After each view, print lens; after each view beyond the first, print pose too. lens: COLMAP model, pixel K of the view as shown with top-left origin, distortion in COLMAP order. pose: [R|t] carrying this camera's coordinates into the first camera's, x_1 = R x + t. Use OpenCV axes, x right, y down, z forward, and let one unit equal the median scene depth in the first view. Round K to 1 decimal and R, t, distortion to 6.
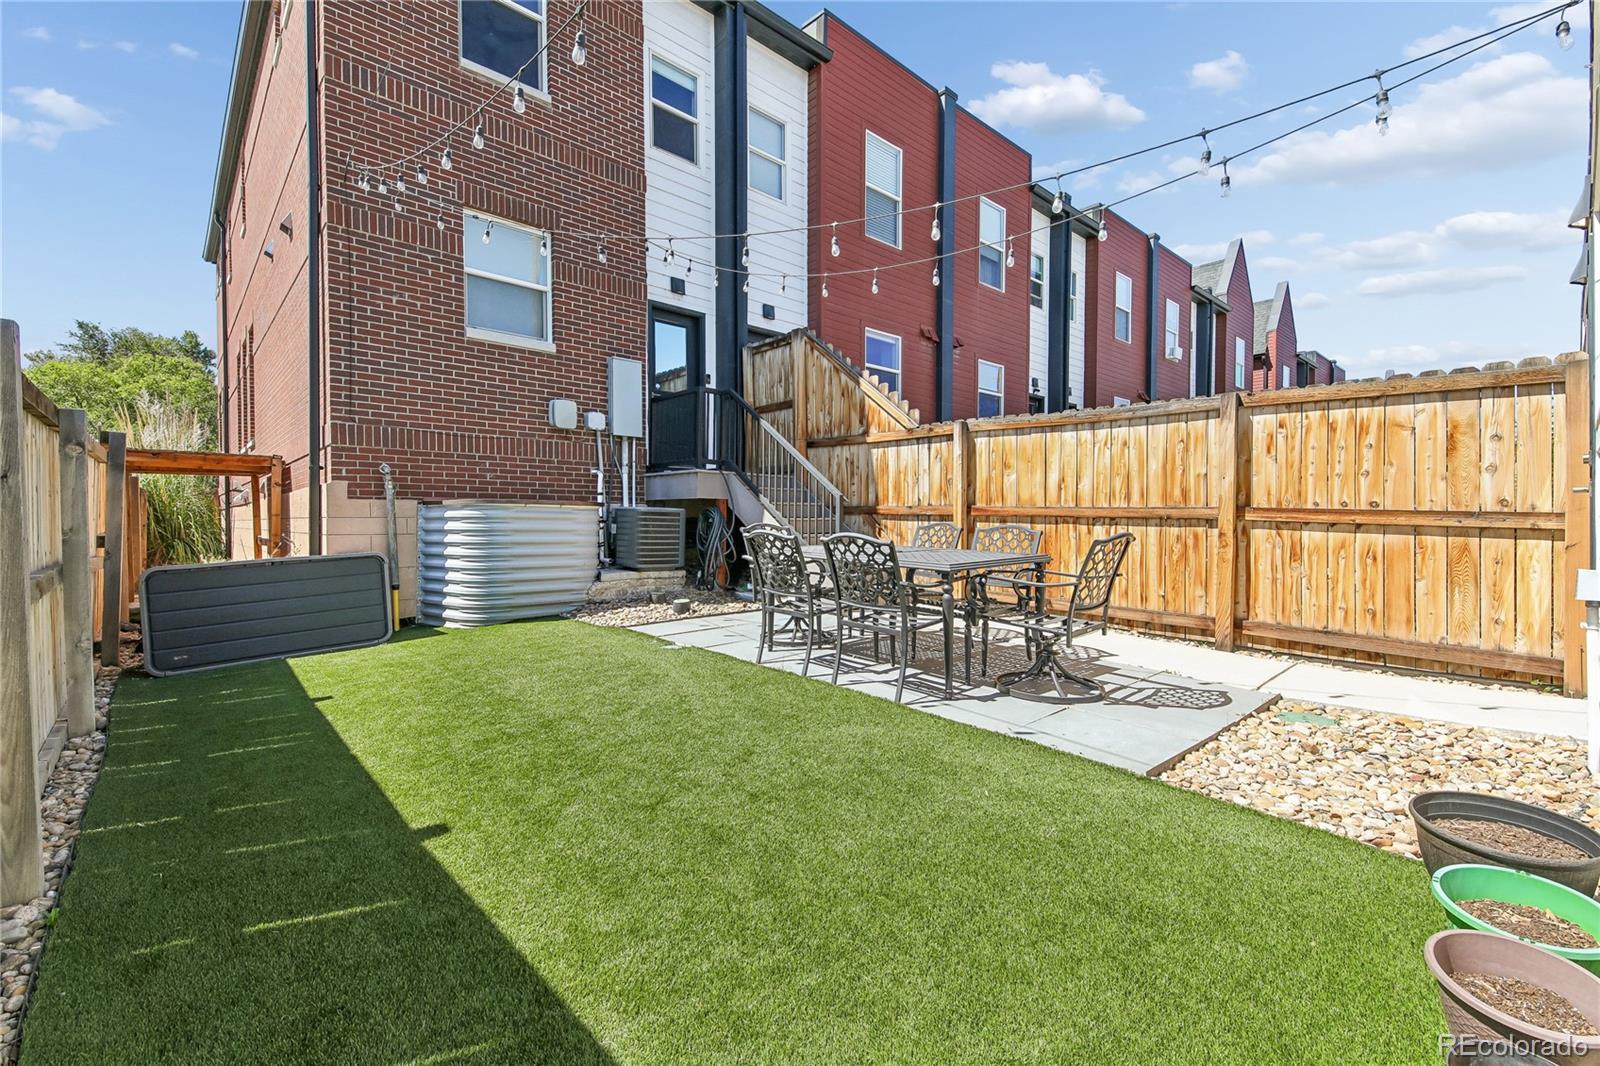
lens RADIAL K [[689.6, 0, 804.6], [0, 689.6, 526.6], [0, 0, 1]] dist [0.000121, -0.000047]
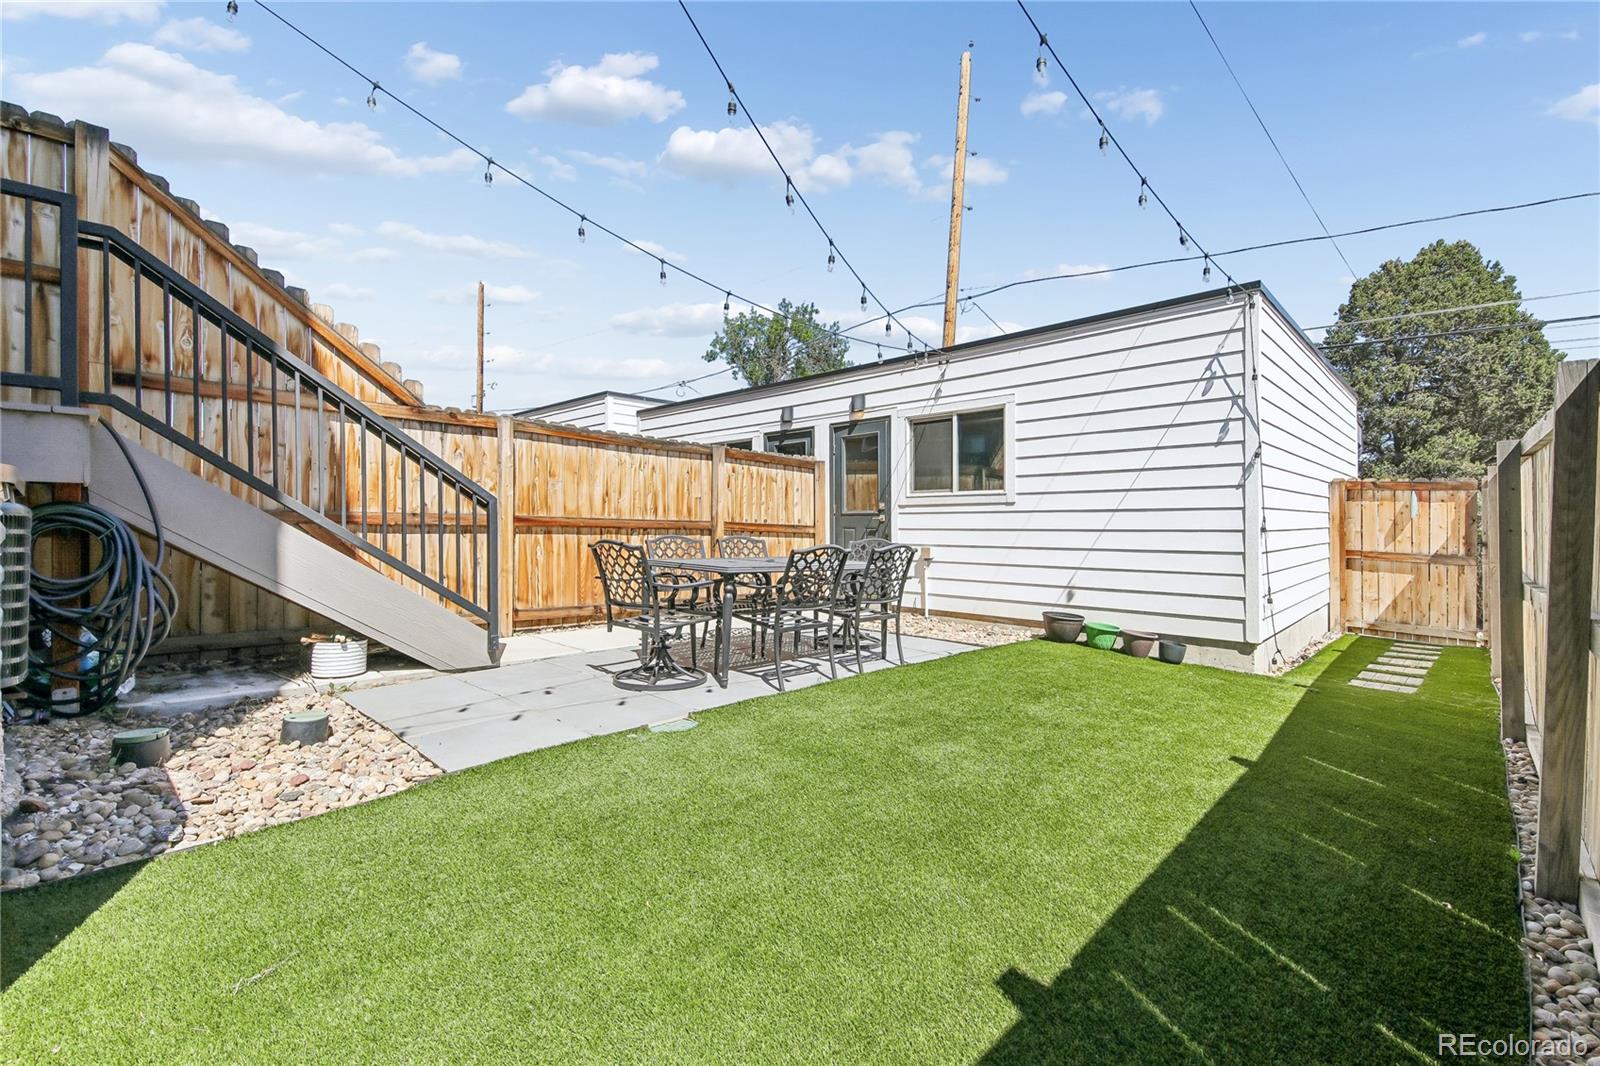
lens RADIAL K [[689.6, 0, 804.6], [0, 689.6, 526.6], [0, 0, 1]] dist [0.000121, -0.000047]
pose [[-0.067150, -0.003744, 0.997736, -0.756842], [0.004863, 0.999980, 0.004080, -0.018707], [-0.997731, 0.005126, -0.067131, 0.781066]]
